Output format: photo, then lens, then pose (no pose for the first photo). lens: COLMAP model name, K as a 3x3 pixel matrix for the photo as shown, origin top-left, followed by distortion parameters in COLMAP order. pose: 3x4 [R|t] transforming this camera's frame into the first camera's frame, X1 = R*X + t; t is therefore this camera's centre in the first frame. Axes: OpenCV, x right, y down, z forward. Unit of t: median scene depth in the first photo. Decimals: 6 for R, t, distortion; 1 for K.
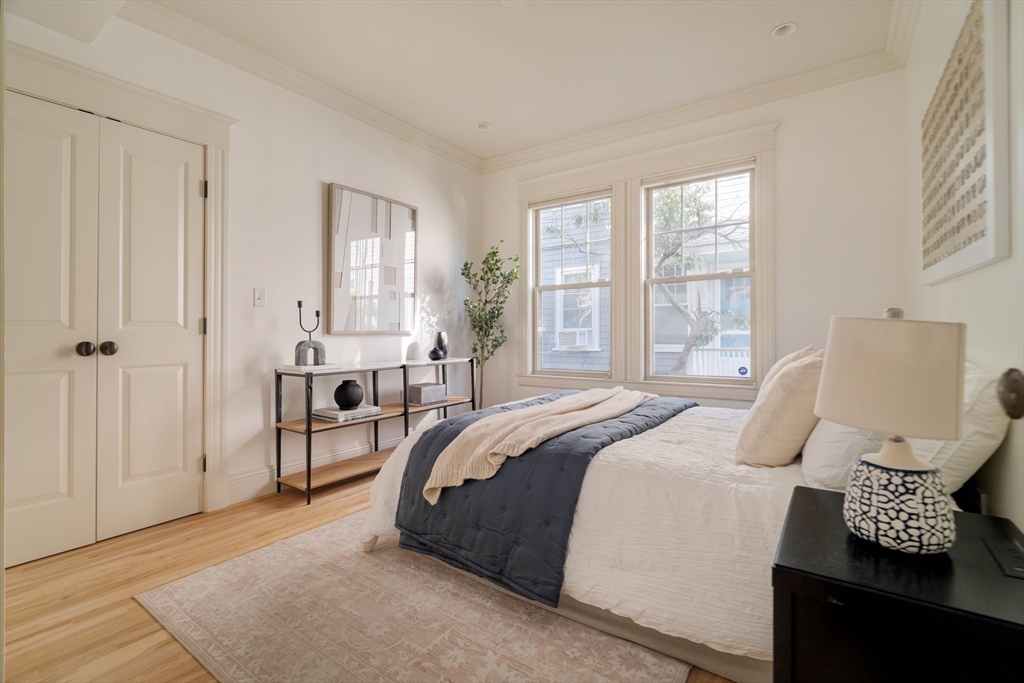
lens RADIAL K [[486.0, 0, 522.3], [0, 486.0, 328.2], [0, 0, 1]] dist [-0.005856, 0.001570]
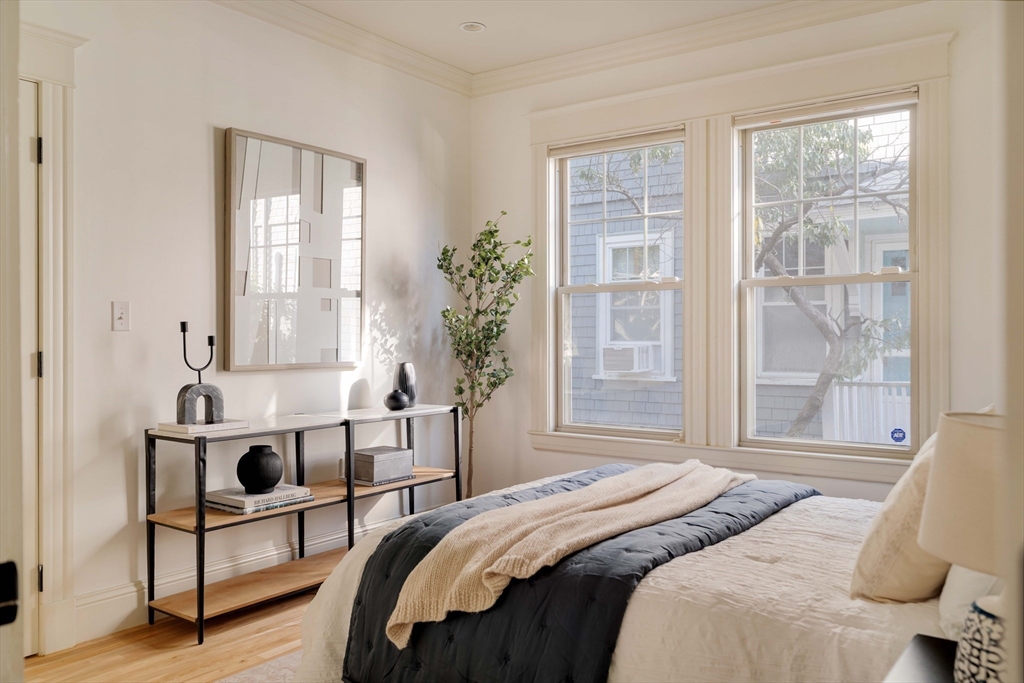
lens RADIAL K [[862.9, 0, 504.8], [0, 862.9, 339.1], [0, 0, 1]] dist [0.006642, -0.003097]
pose [[0.999111, -0.001924, -0.042117, 0.005910], [0.002349, 0.999947, 0.010048, -0.044348], [0.042096, -0.010138, 0.999062, -0.105020]]
